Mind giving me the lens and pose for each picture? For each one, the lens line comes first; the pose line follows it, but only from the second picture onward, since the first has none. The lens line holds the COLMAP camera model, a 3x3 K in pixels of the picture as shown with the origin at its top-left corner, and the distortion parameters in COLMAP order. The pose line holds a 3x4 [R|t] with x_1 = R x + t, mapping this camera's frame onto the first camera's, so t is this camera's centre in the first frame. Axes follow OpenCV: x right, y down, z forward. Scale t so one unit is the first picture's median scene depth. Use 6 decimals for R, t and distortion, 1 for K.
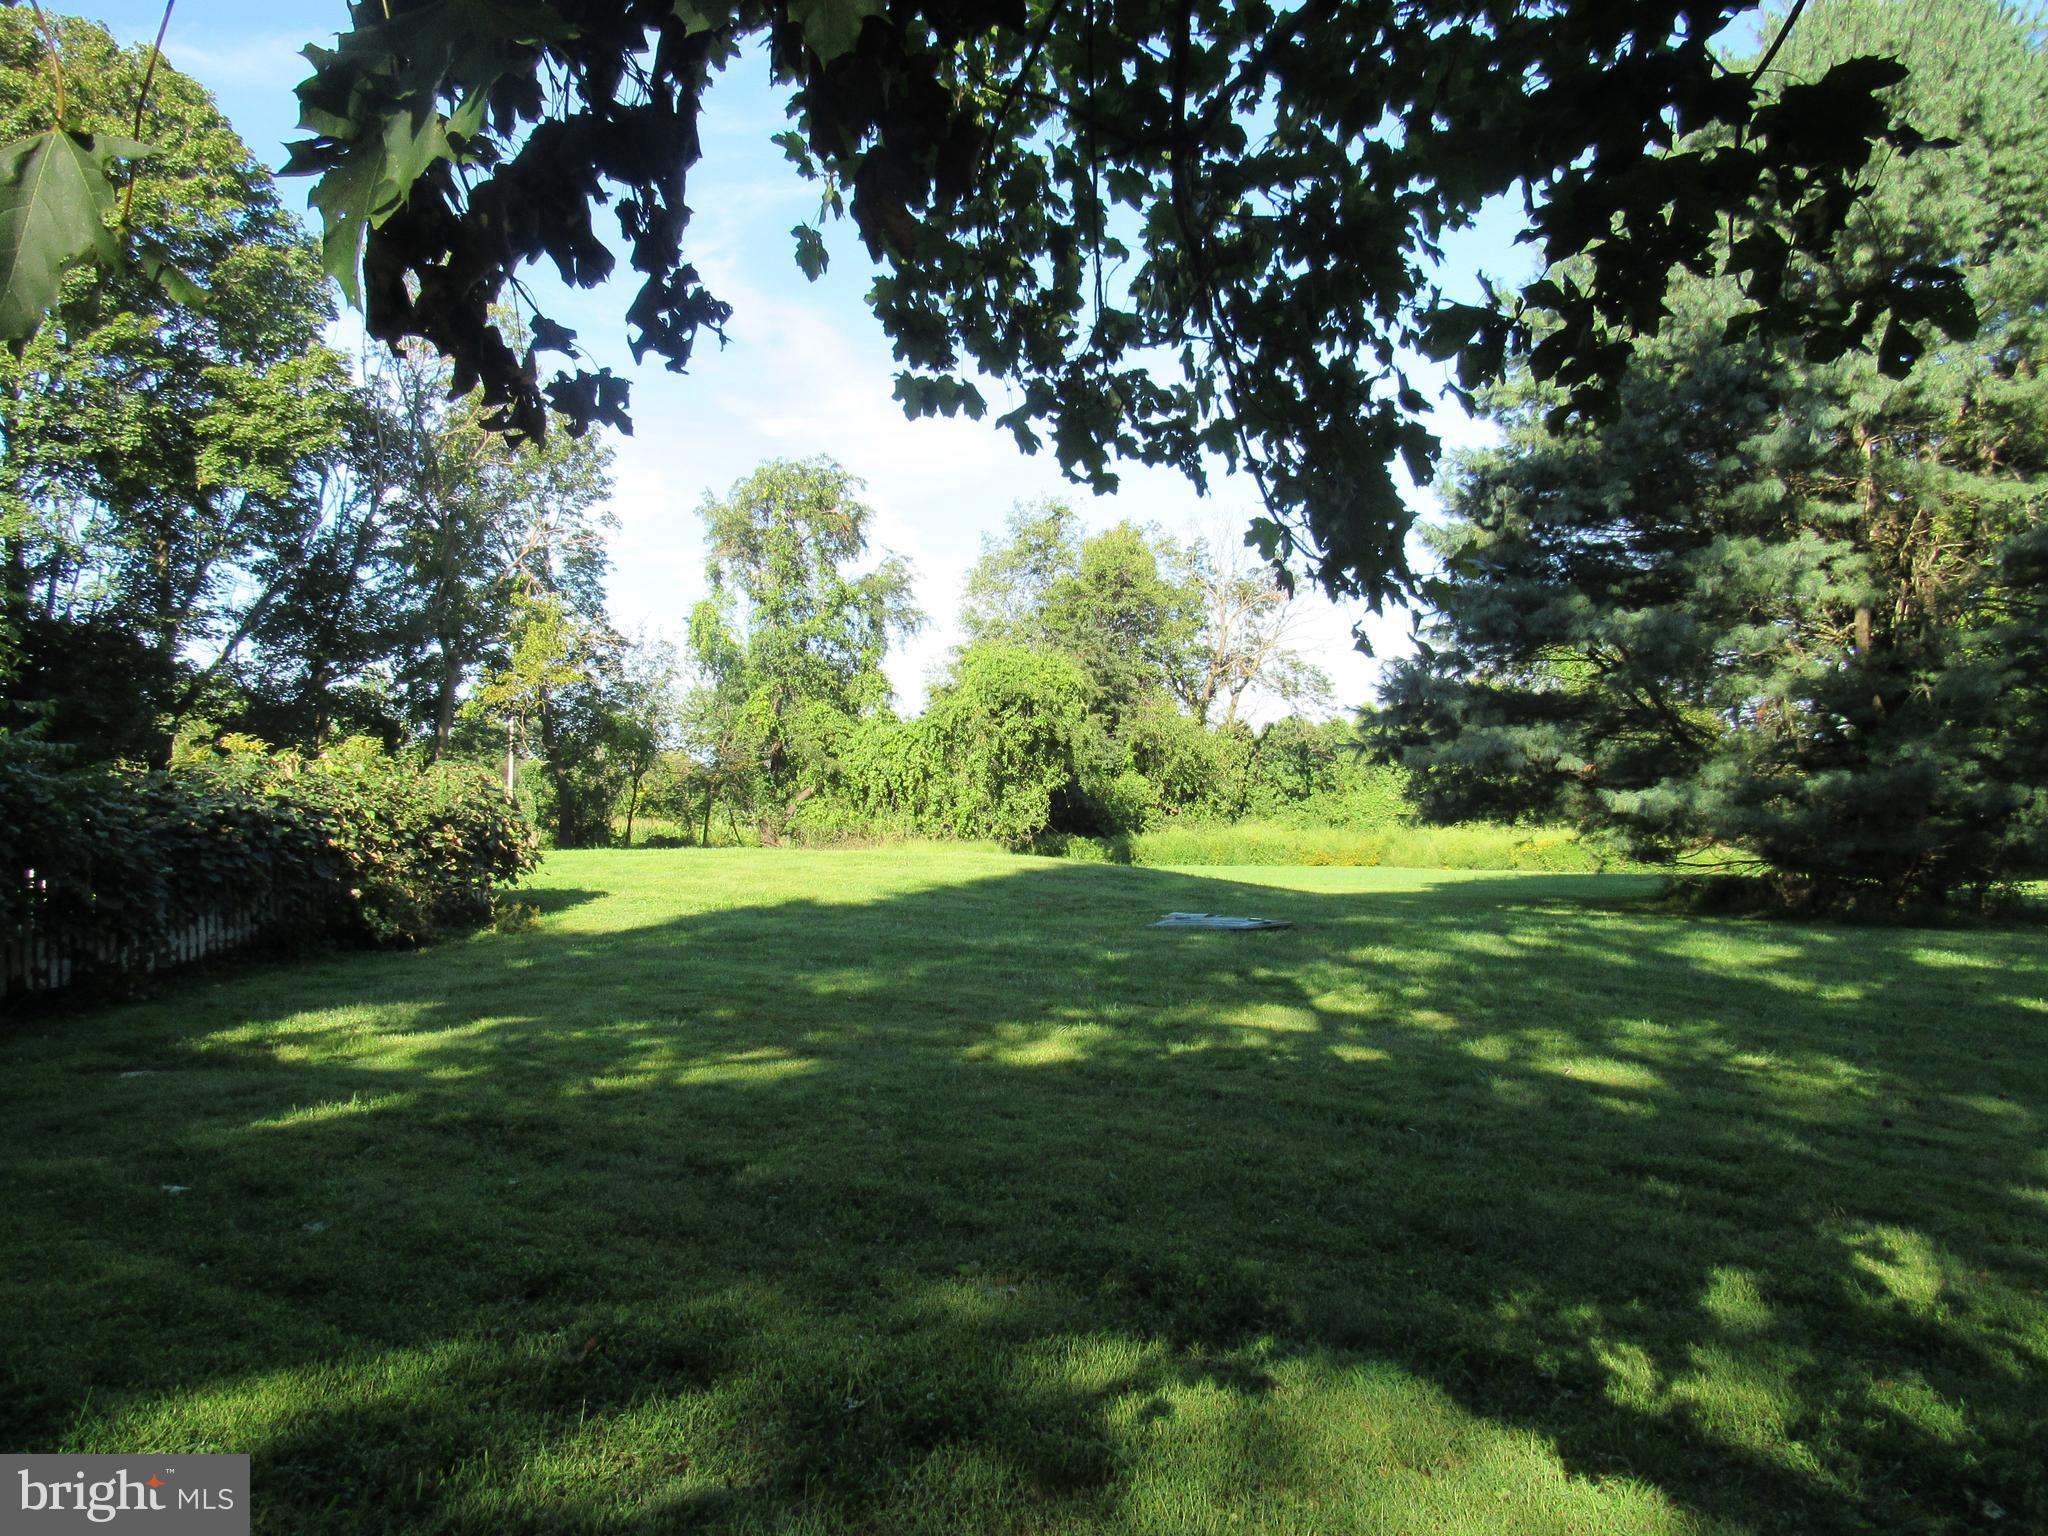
lens RADIAL K [[1470.4, 0, 1024.0], [0, 1470.4, 768.0], [0, 0, 1]] dist [-0.025342, -0.001711]
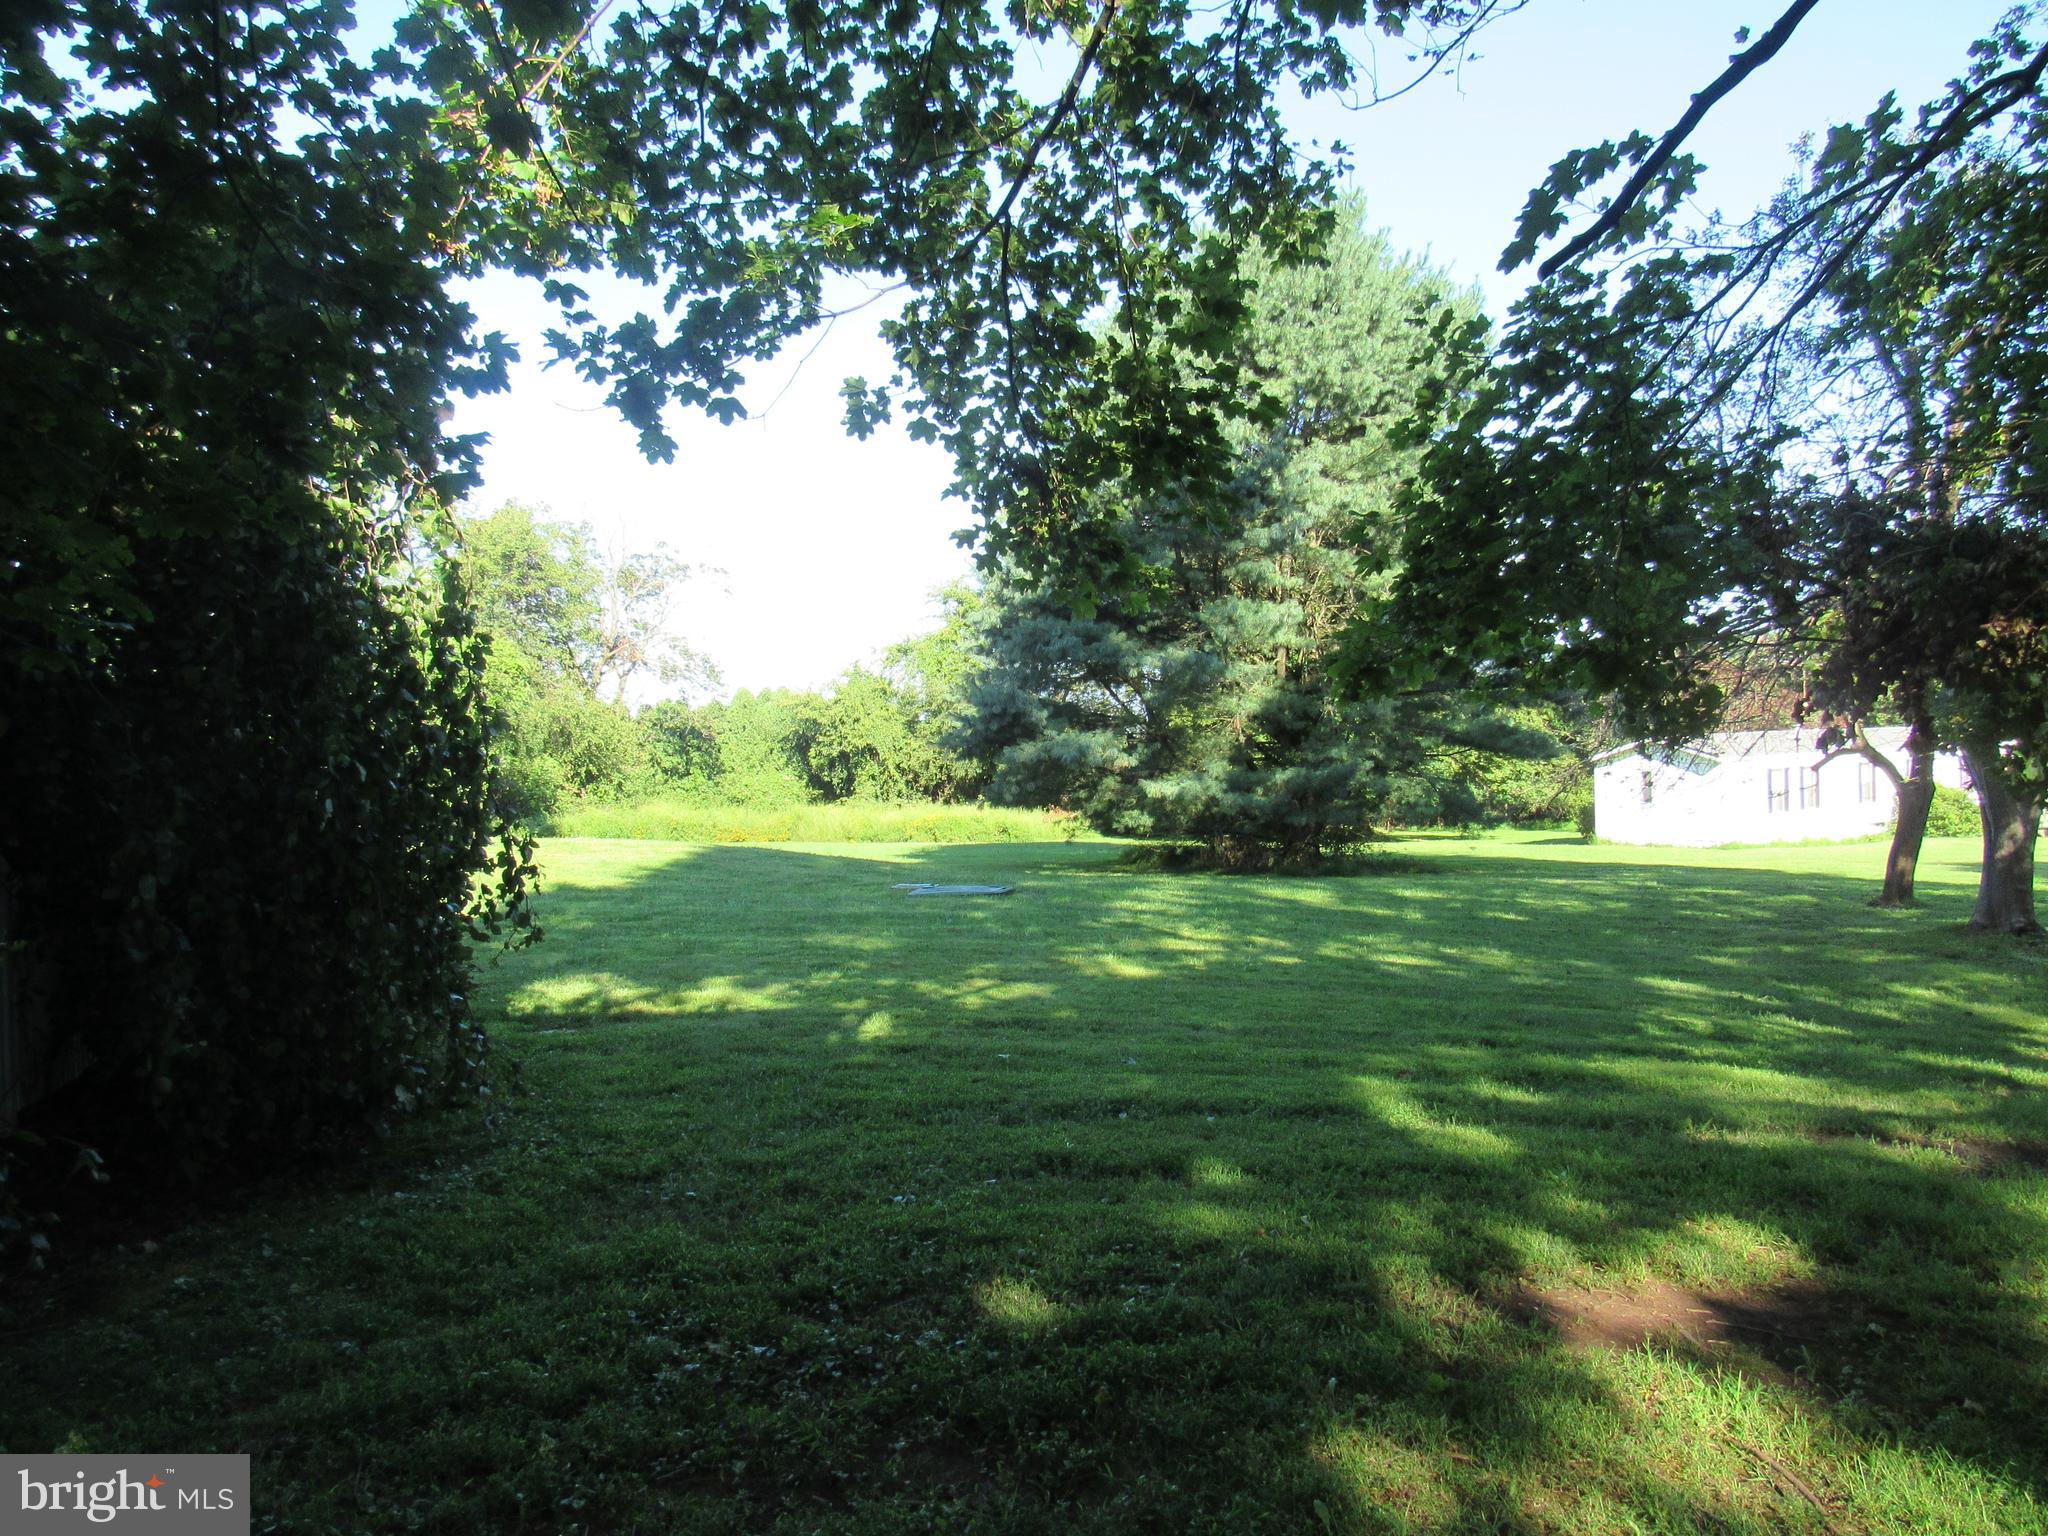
lens RADIAL K [[1470.4, 0, 1024.0], [0, 1470.4, 768.0], [0, 0, 1]] dist [-0.025342, -0.001711]
pose [[0.855243, -0.005672, 0.518197, -0.163522], [-0.005686, 0.999777, 0.020327, -0.009917], [-0.518197, -0.020331, 0.855020, -0.035311]]
